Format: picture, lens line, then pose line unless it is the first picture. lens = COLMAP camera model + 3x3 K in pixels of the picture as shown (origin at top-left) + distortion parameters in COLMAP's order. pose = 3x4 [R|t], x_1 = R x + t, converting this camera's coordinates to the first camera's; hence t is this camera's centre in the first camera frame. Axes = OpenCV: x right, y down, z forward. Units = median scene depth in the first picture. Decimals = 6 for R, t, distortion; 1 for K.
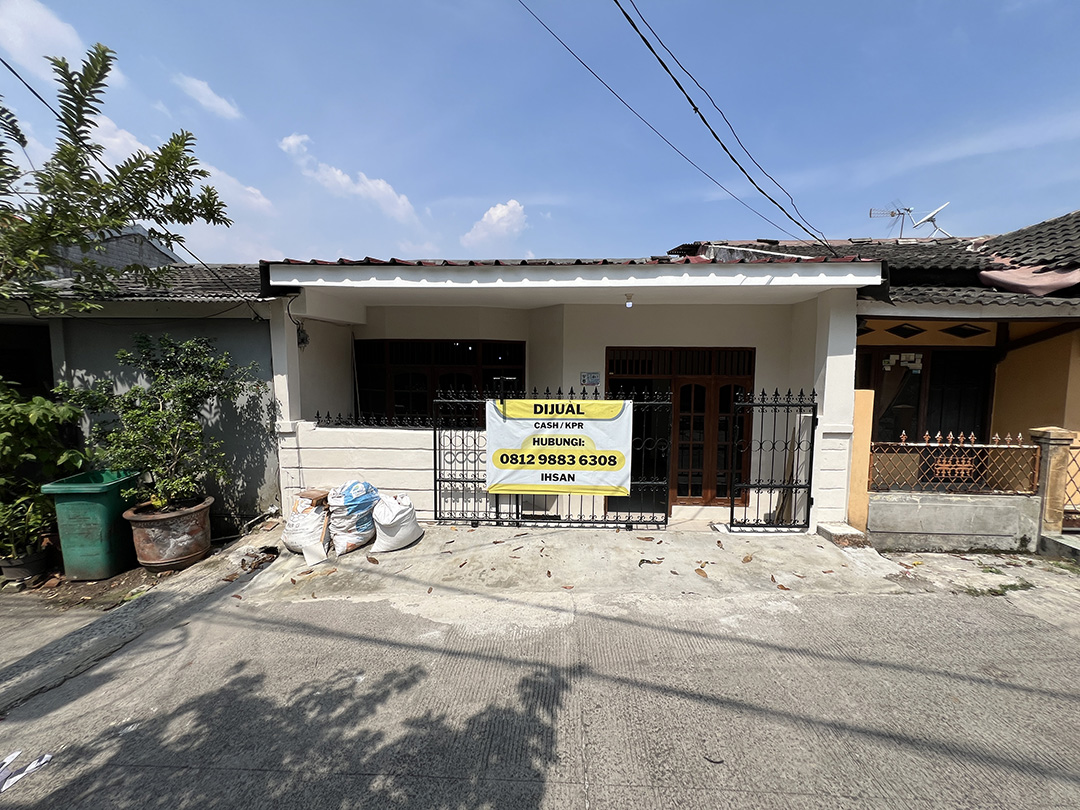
lens RADIAL K [[431.5, 0, 539.4], [0, 431.5, 406.7], [0, 0, 1]] dist [-0.001160, 0.000013]
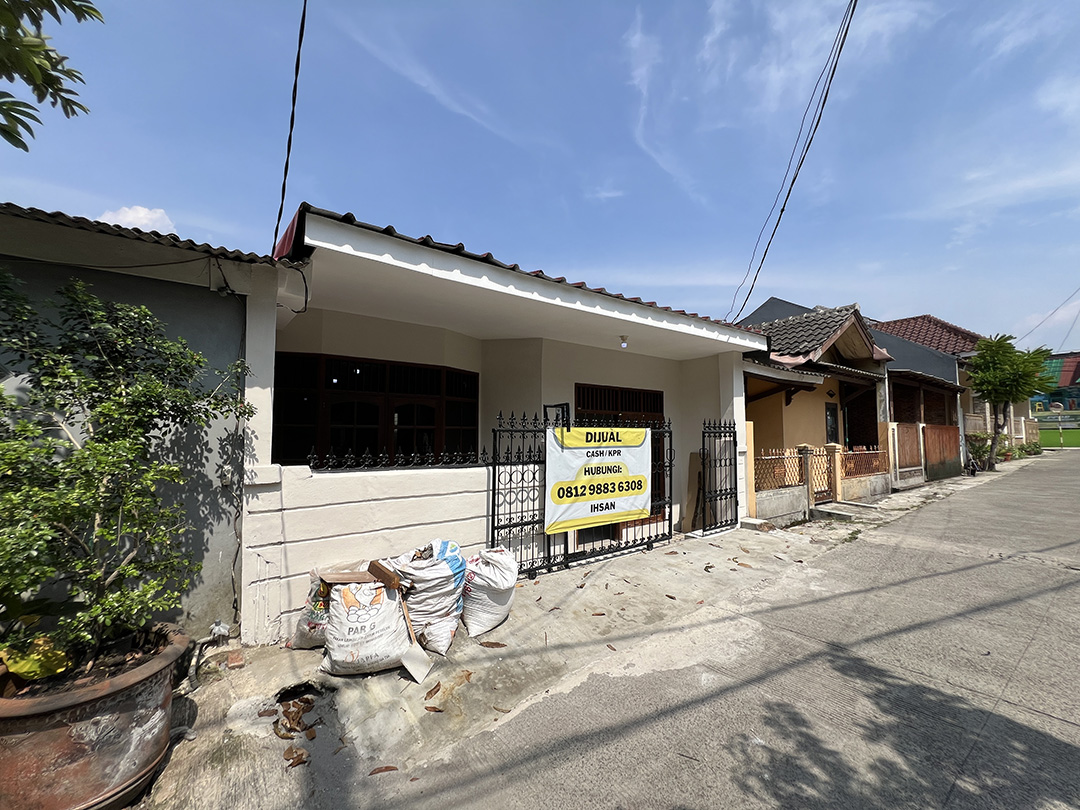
lens RADIAL K [[431.5, 0, 539.4], [0, 431.5, 406.7], [0, 0, 1]] dist [-0.001160, 0.000013]
pose [[0.777856, 0.033041, 0.627574, -0.702124], [0.050950, 0.992014, -0.115379, 0.043587], [-0.626374, 0.121724, 0.769960, 0.307924]]
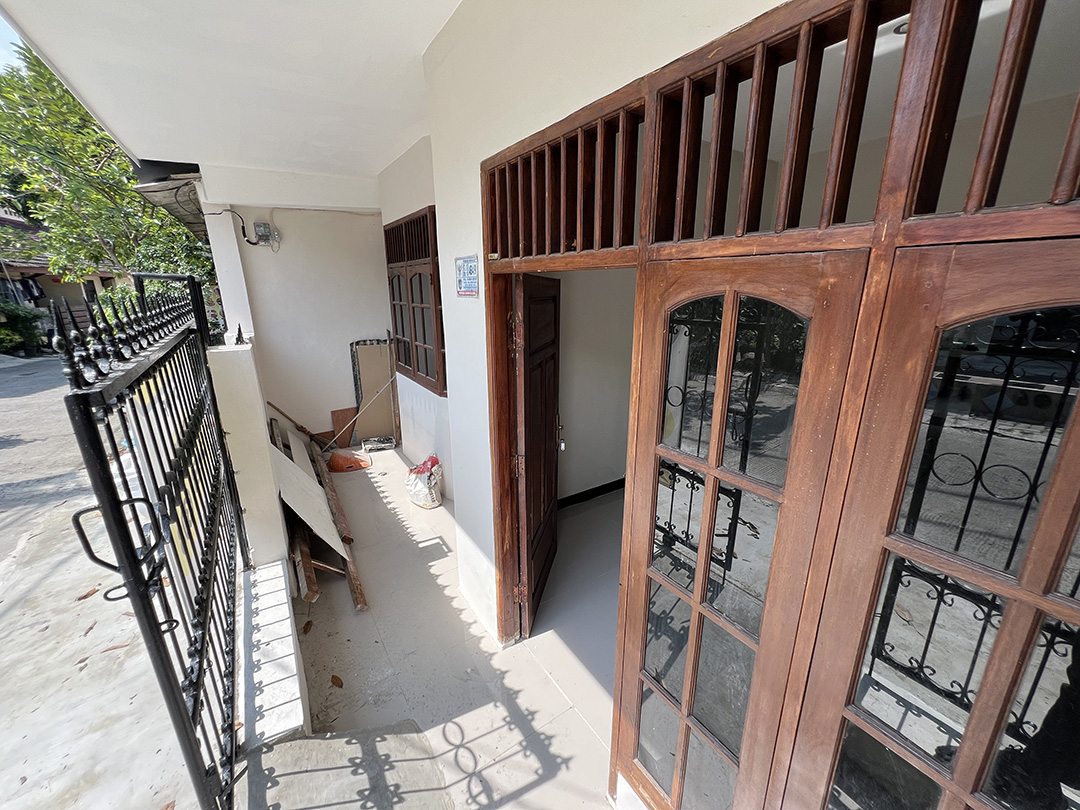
lens RADIAL K [[431.5, 0, 539.4], [0, 431.5, 406.7], [0, 0, 1]] dist [-0.001160, 0.000013]
pose [[0.582670, 0.212552, -0.784422, 0.550070], [-0.042617, 0.971857, 0.231685, -0.056932], [0.811591, -0.101566, 0.575330, 1.039950]]
